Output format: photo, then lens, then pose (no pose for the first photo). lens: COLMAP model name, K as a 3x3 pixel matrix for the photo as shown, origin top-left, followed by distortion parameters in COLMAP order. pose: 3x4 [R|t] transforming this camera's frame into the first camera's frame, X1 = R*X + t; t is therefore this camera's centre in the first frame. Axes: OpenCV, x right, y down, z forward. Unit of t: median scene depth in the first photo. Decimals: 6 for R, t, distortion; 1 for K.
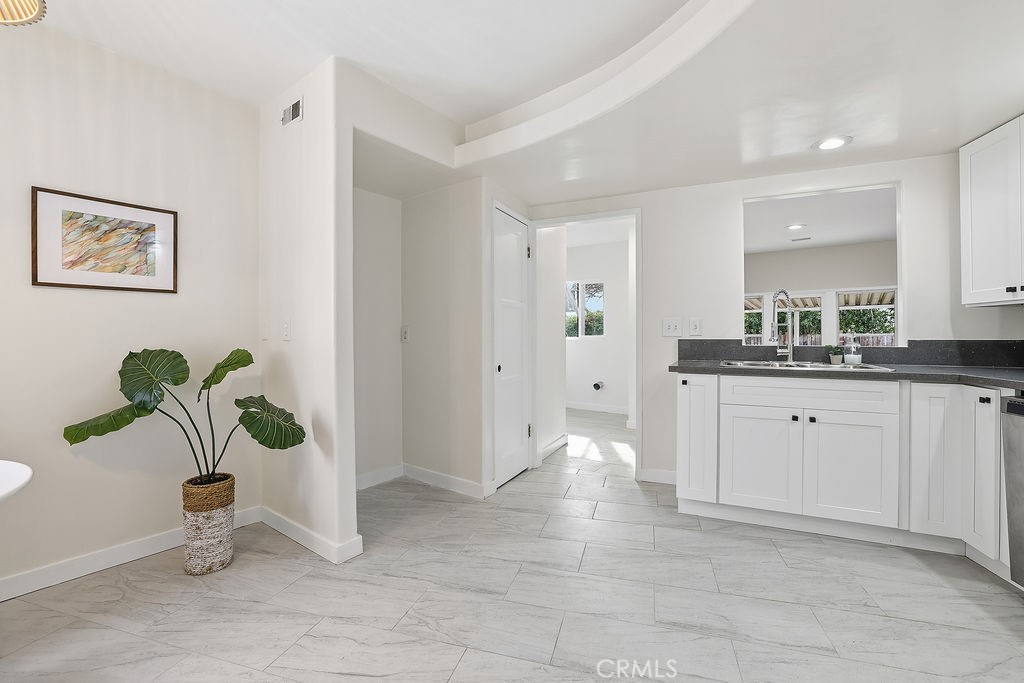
lens RADIAL K [[446.6, 0, 501.9], [0, 446.6, 335.1], [0, 0, 1]] dist [-0.037843, 0.007665]
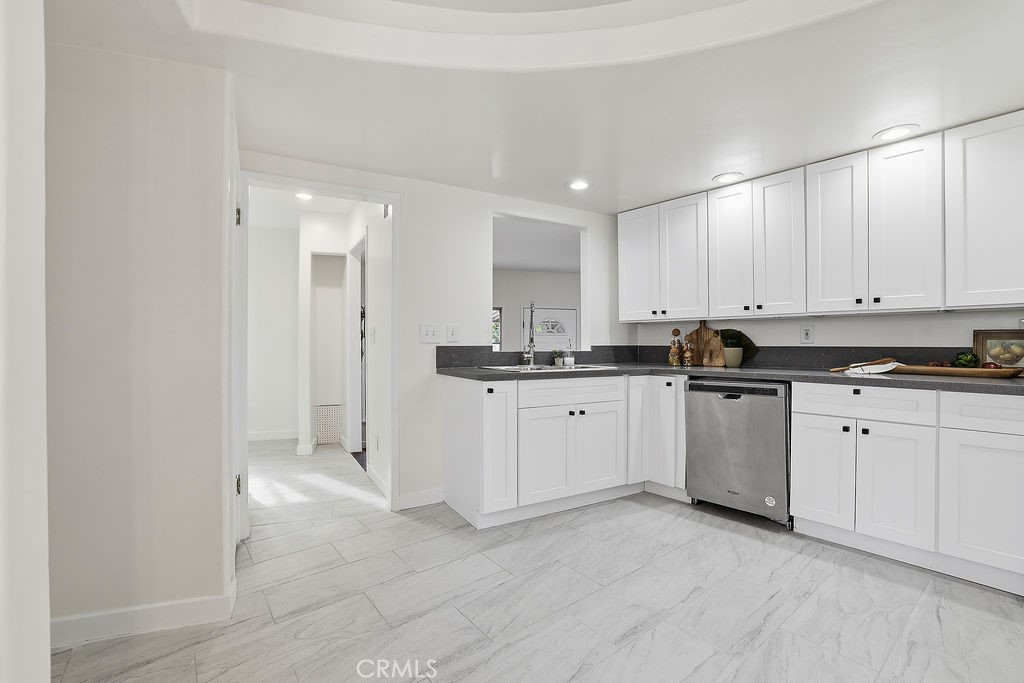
lens RADIAL K [[446.6, 0, 513.5], [0, 446.6, 344.4], [0, 0, 1]] dist [-0.037843, 0.007665]
pose [[0.559657, -0.000056, 0.828724, -0.358572], [0.000936, 0.999999, -0.000565, 0.007703], [-0.828724, 0.001092, 0.559657, 0.425677]]
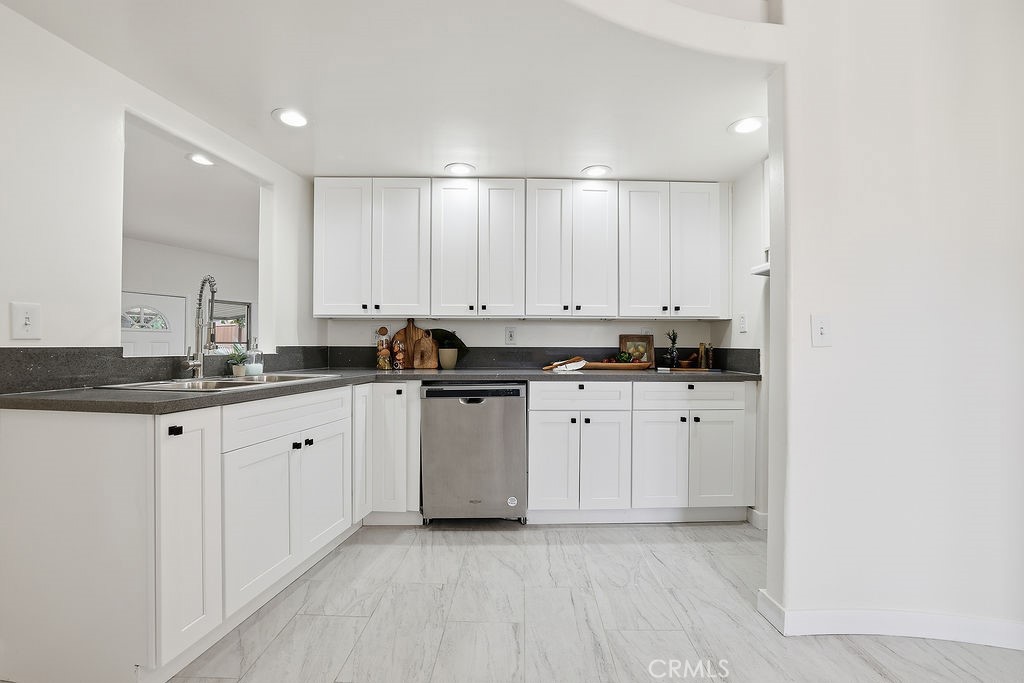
lens RADIAL K [[446.6, 0, 516.5], [0, 446.6, 343.5], [0, 0, 1]] dist [-0.037843, 0.007665]
pose [[-0.287089, 0.003068, 0.957899, -0.187139], [-0.000556, 0.999994, -0.003369, 0.007166], [-0.957904, -0.001500, -0.287085, 0.773785]]
